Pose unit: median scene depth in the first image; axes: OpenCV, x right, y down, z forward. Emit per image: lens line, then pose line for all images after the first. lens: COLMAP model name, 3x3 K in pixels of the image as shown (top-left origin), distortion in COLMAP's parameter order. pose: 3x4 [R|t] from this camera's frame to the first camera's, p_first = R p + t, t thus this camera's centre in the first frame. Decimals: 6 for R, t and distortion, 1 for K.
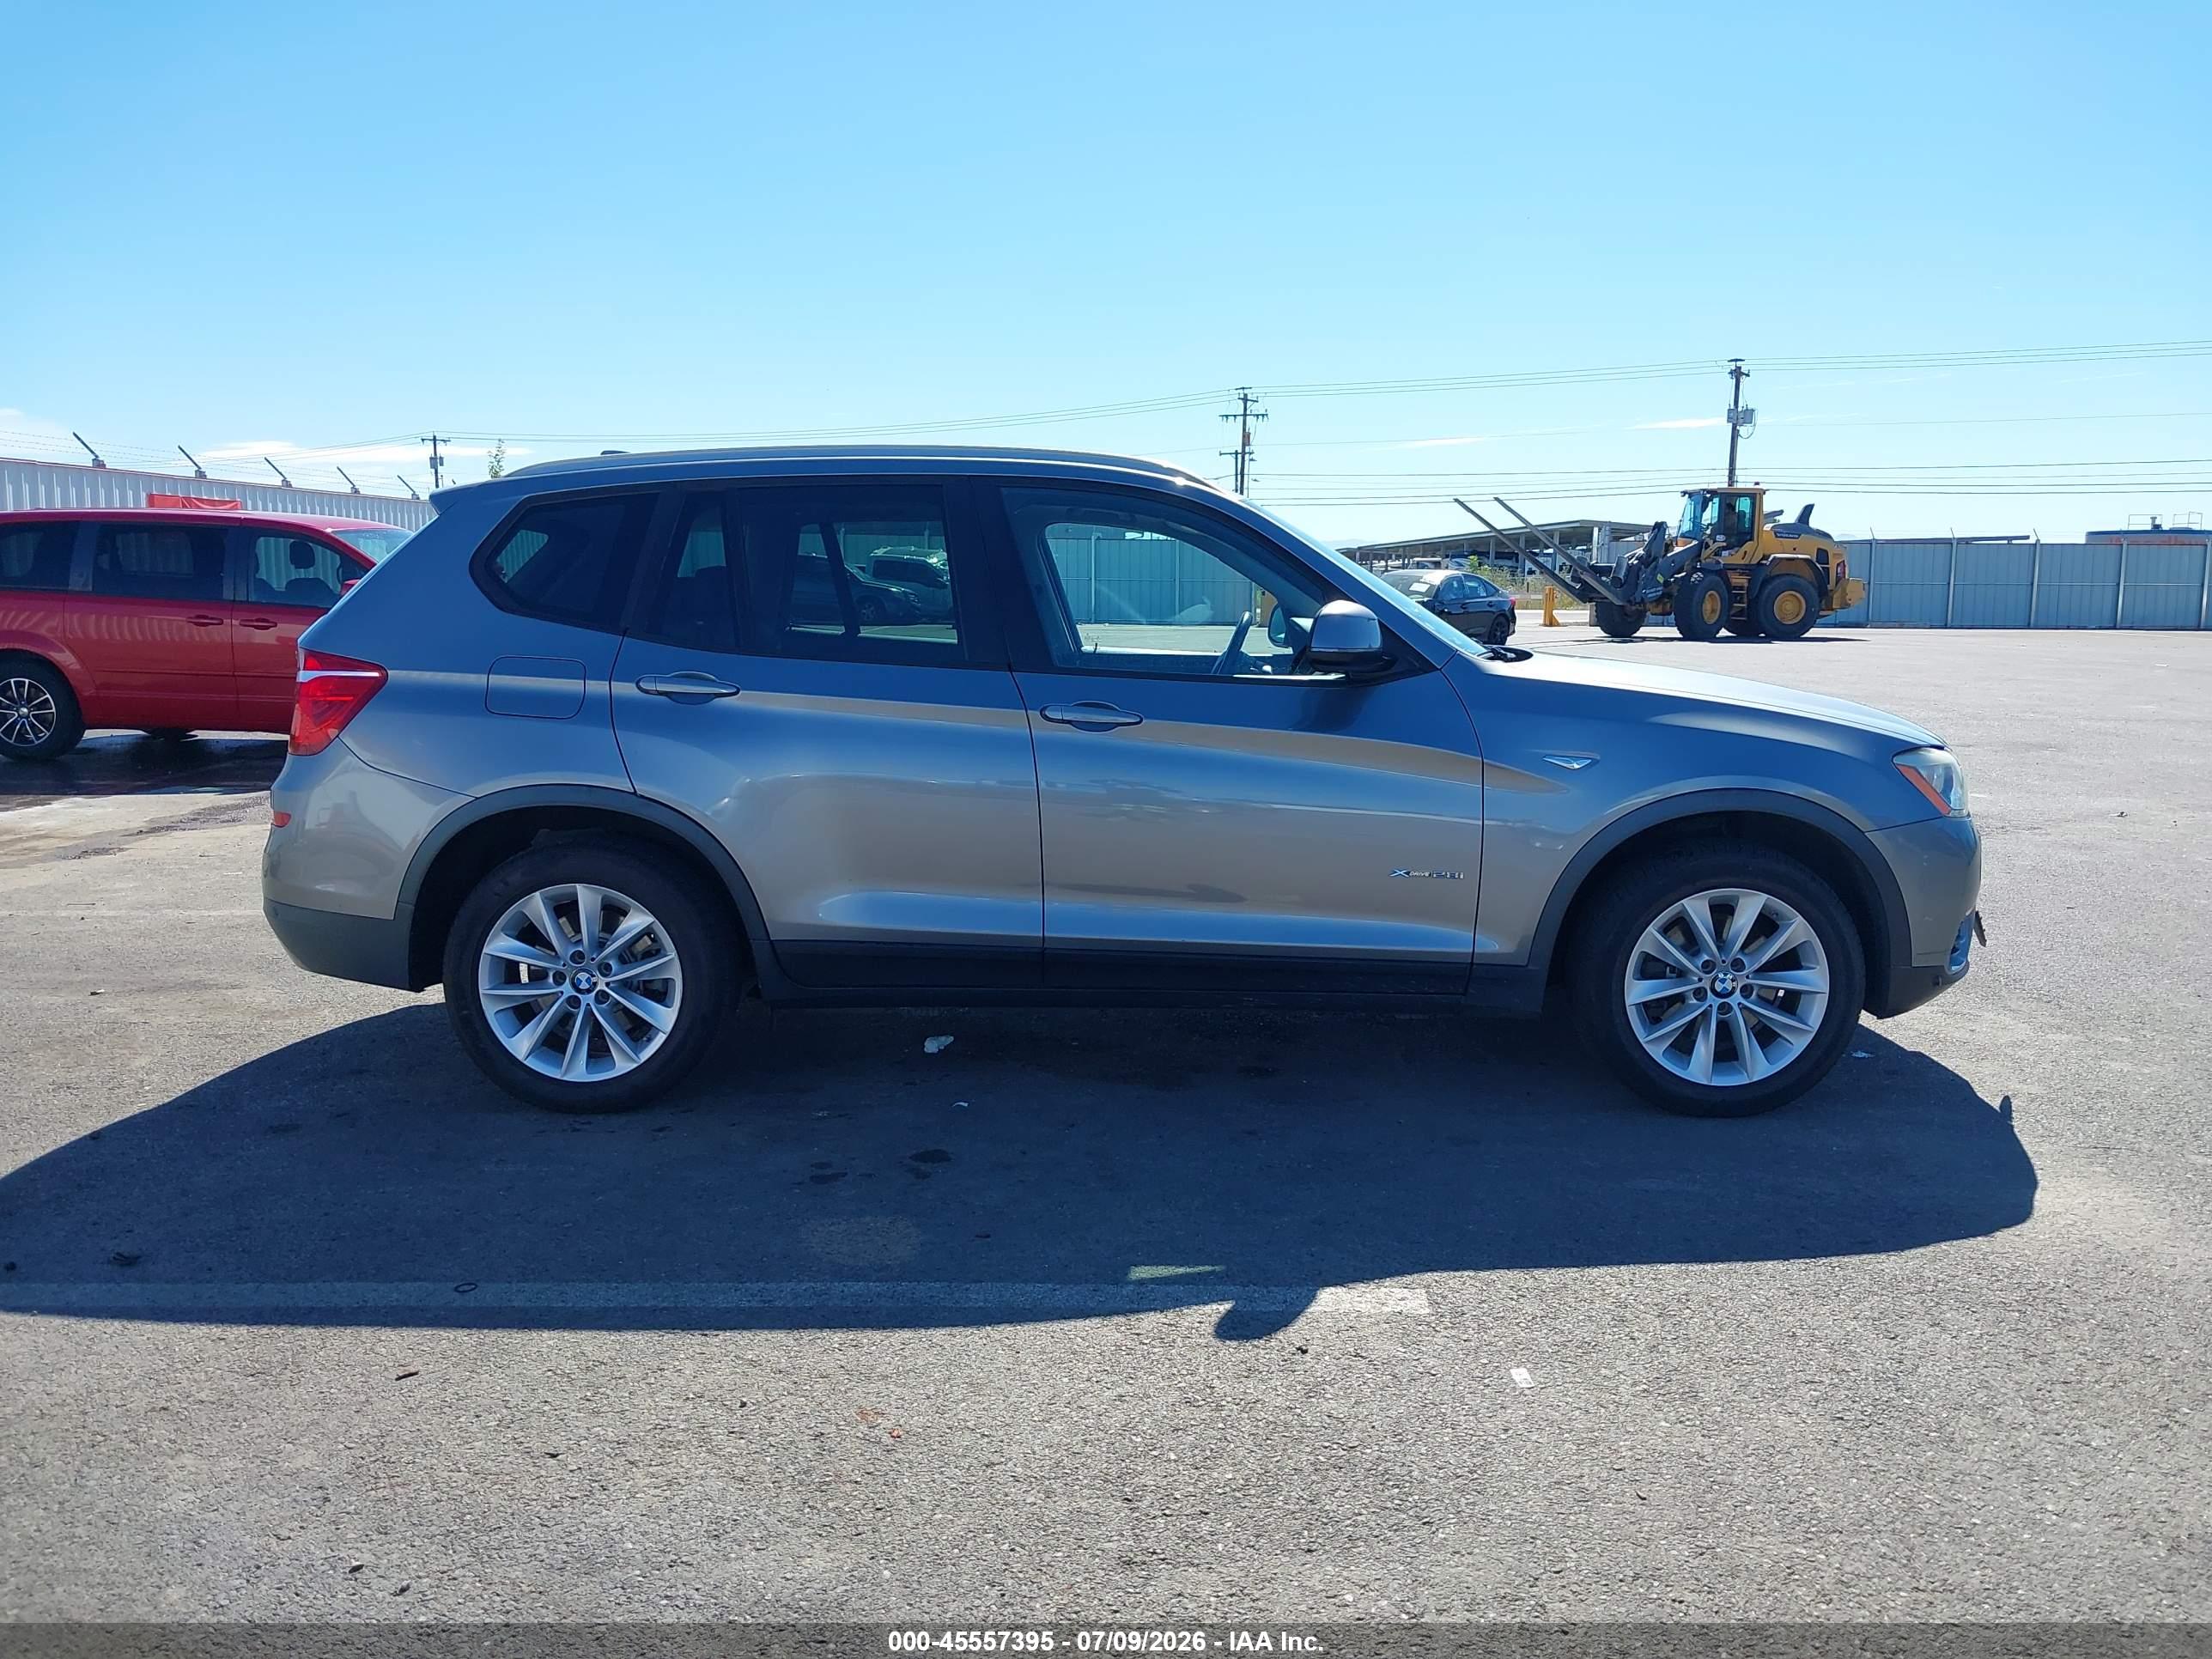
lens RADIAL K [[1786.8, 0, 1146.3], [0, 1786.8, 823.6], [0, 0, 1]] dist [0.000707, 0.001181]
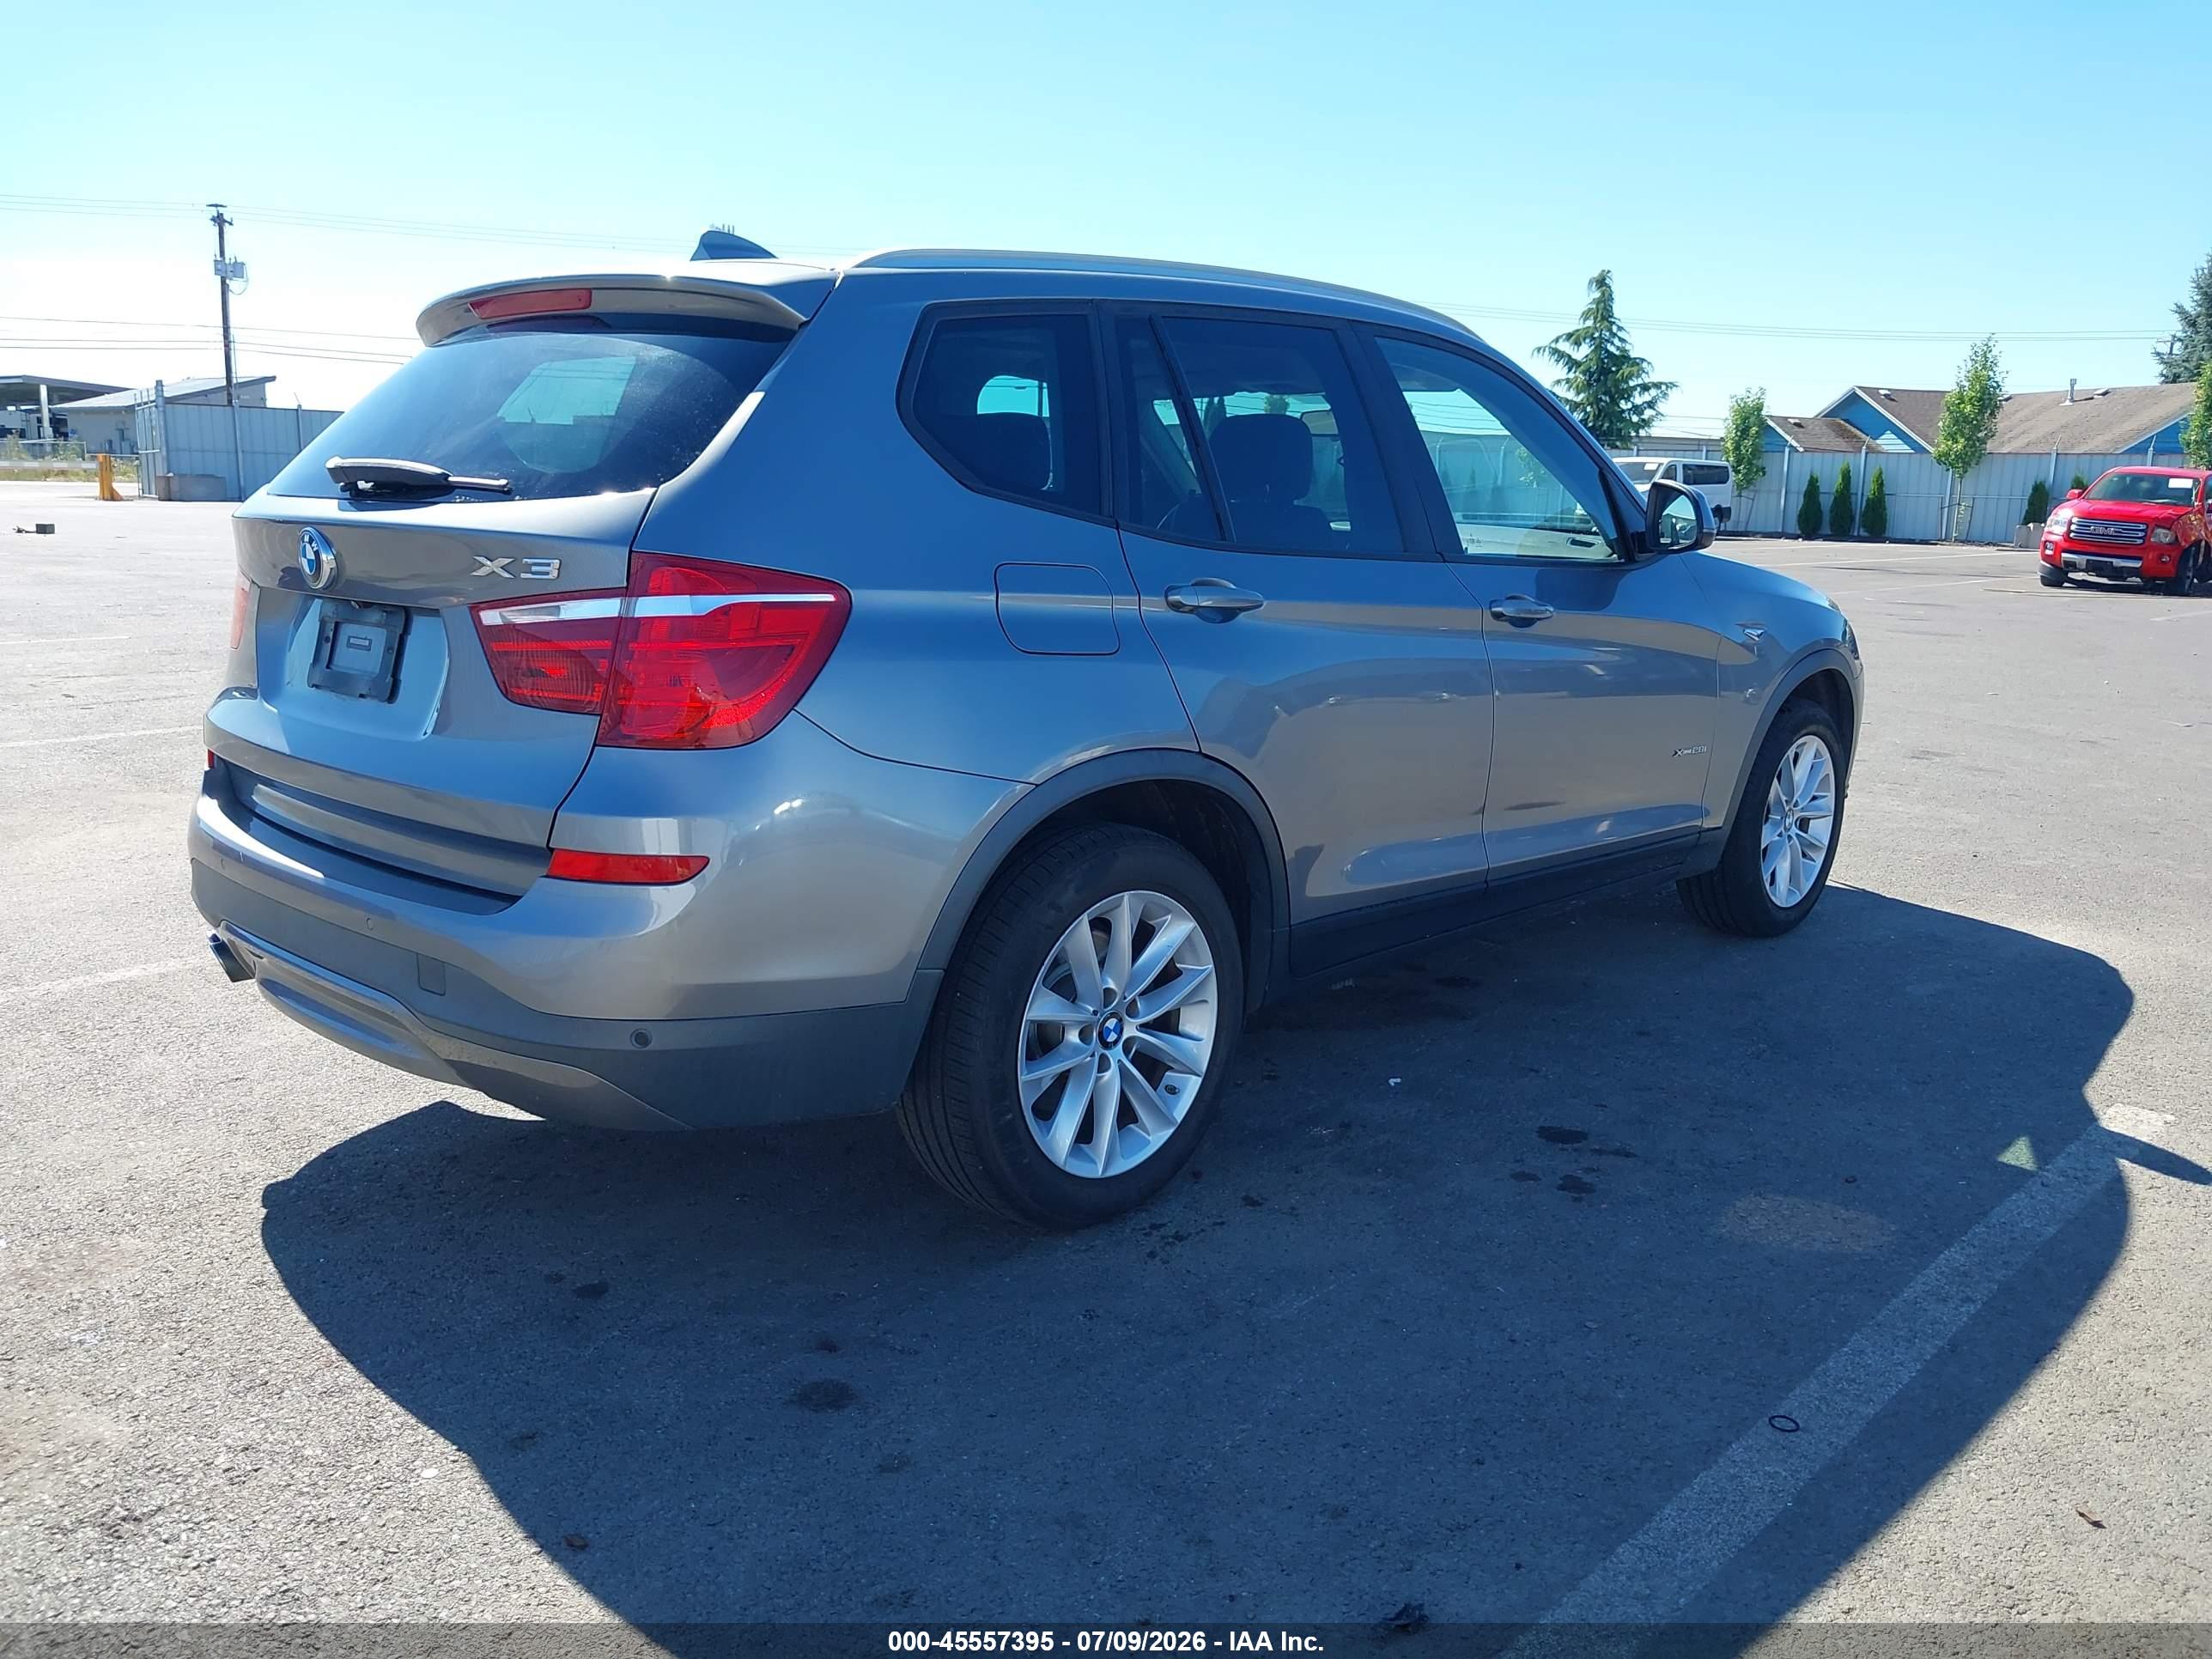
lens RADIAL K [[1786.8, 0, 1146.3], [0, 1786.8, 823.6], [0, 0, 1]] dist [0.000707, 0.001181]
pose [[0.679699, -0.130530, 0.721783, -0.795869], [0.080543, 0.991370, 0.103435, -0.062075], [-0.729055, -0.012170, 0.684346, 0.516013]]
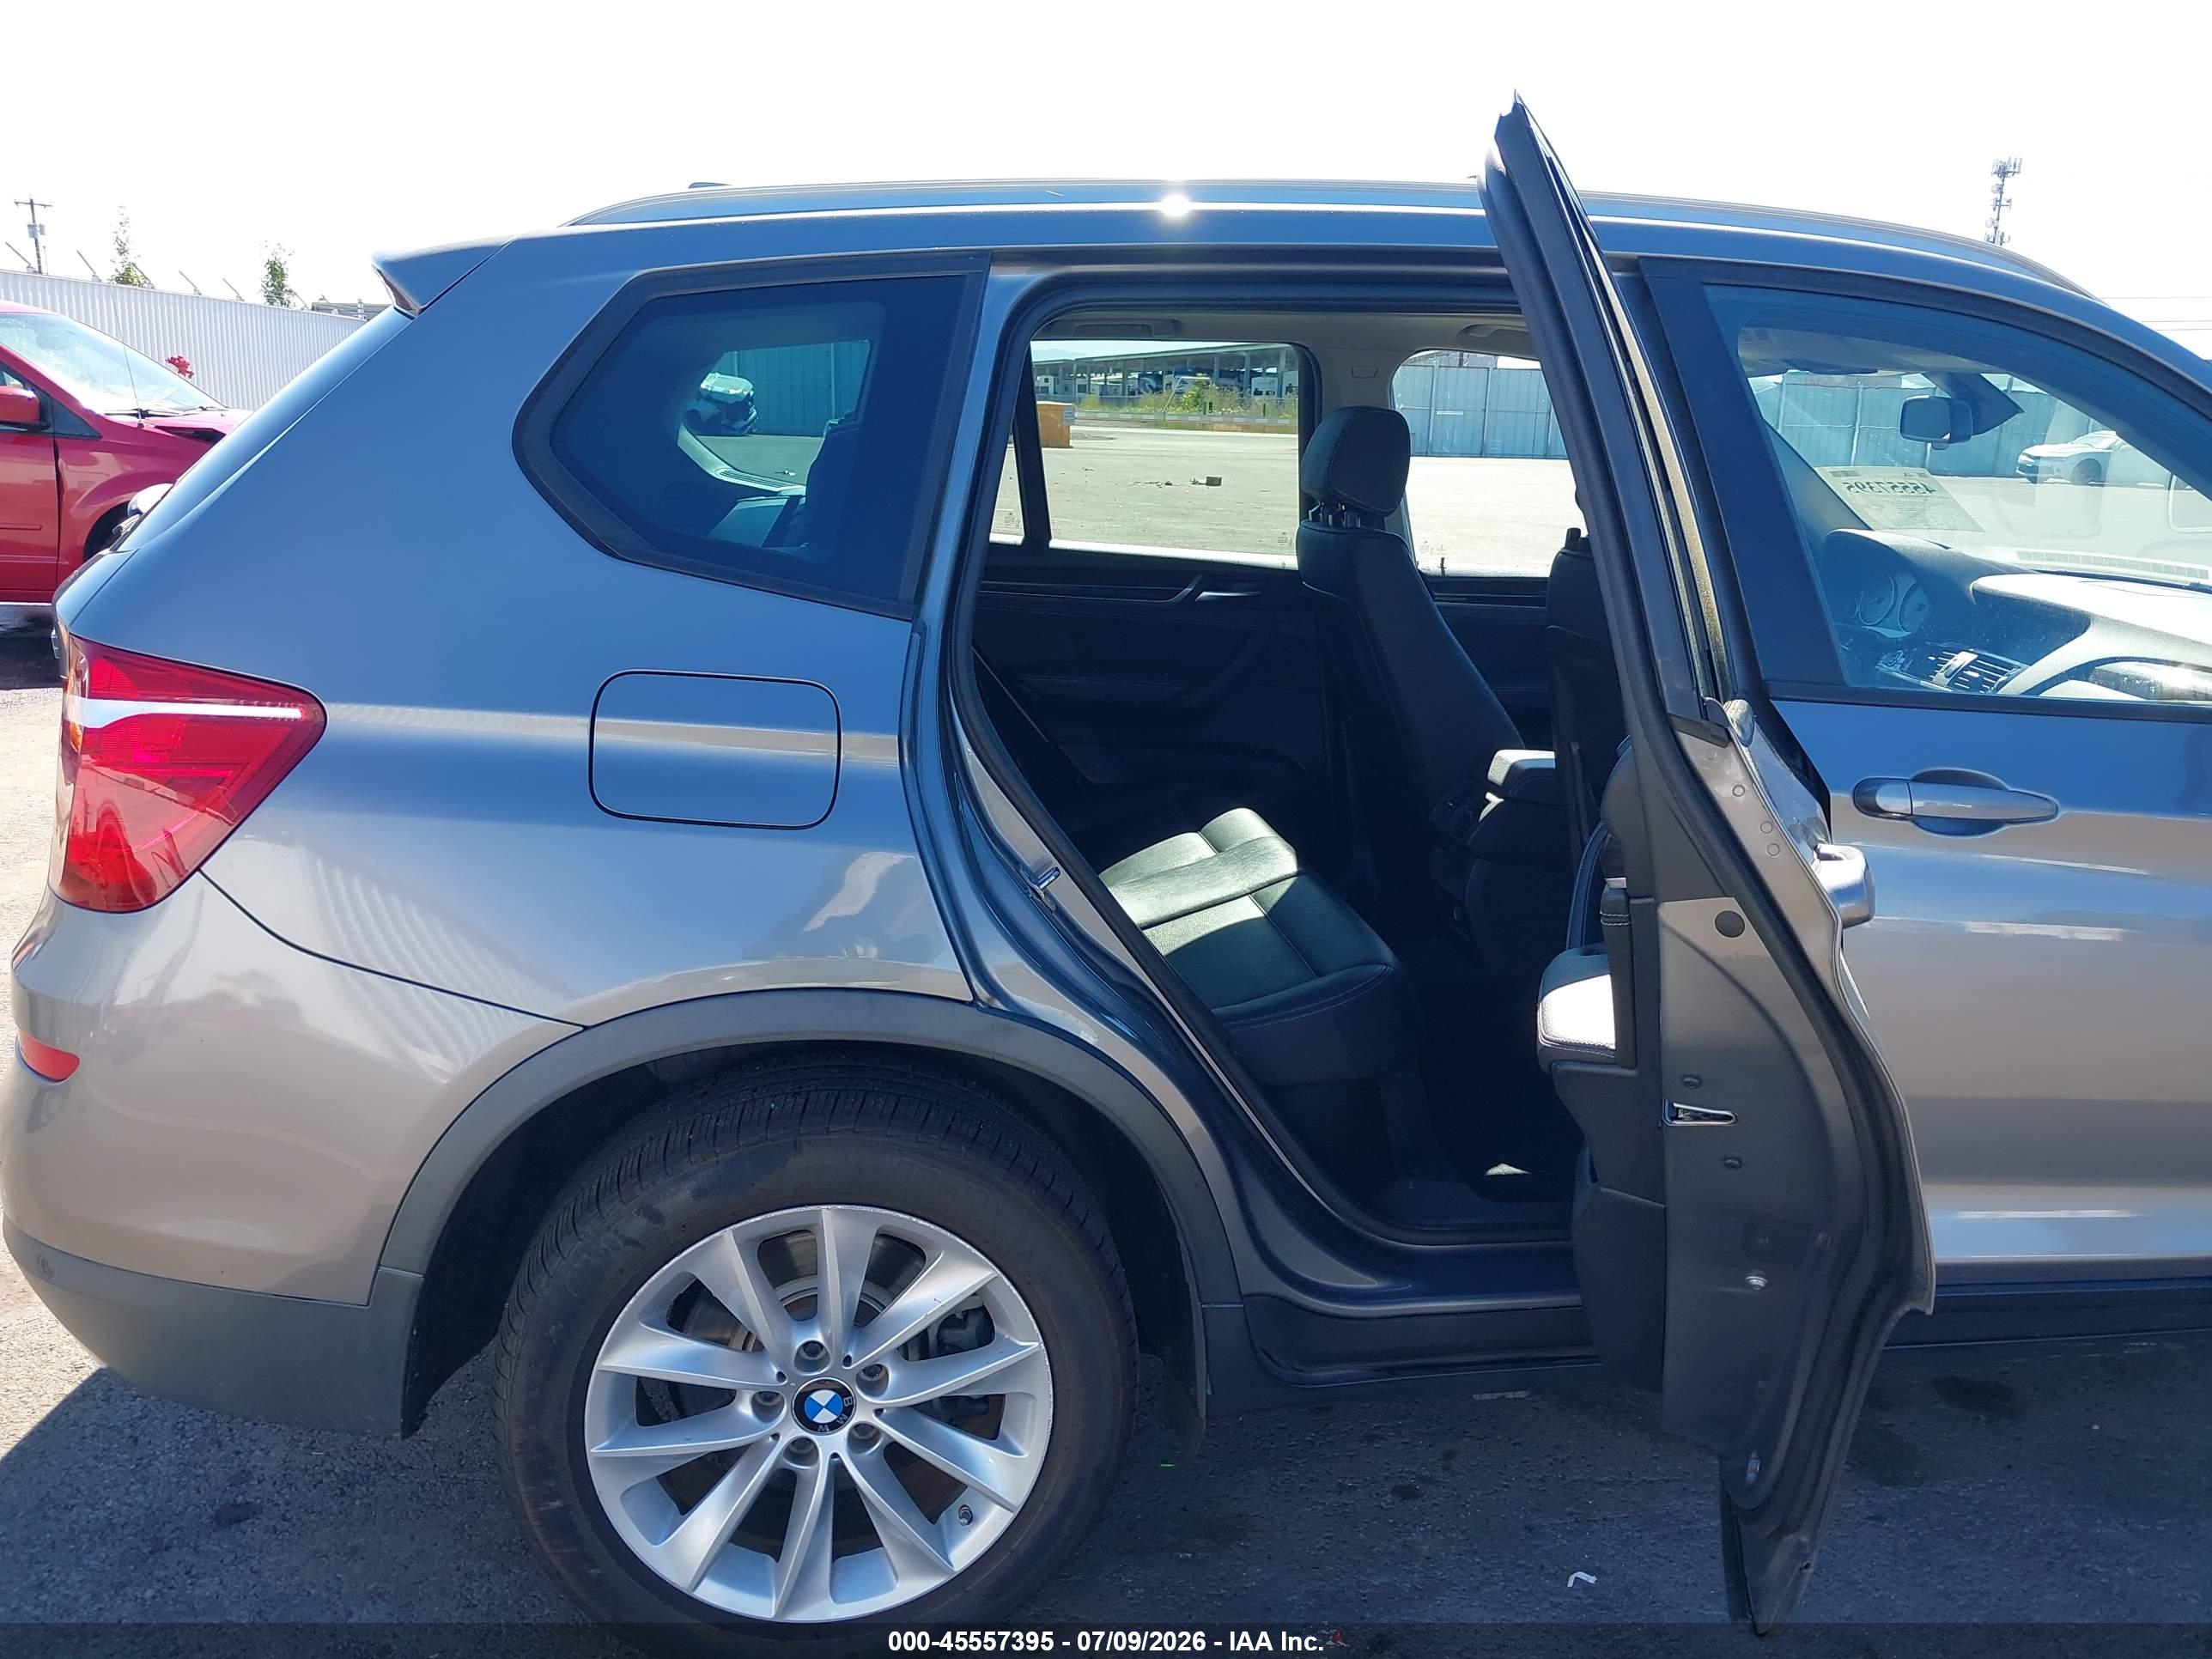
lens RADIAL K [[1764.6, 0, 1126.7], [0, 1764.6, 838.1], [0, 0, 1]] dist [-0.003534, 0.001347]
pose [[0.989987, -0.014148, 0.140450, -0.299850], [-0.001506, 0.993849, 0.110729, -0.099776], [-0.141153, -0.109832, 0.983876, 0.575670]]
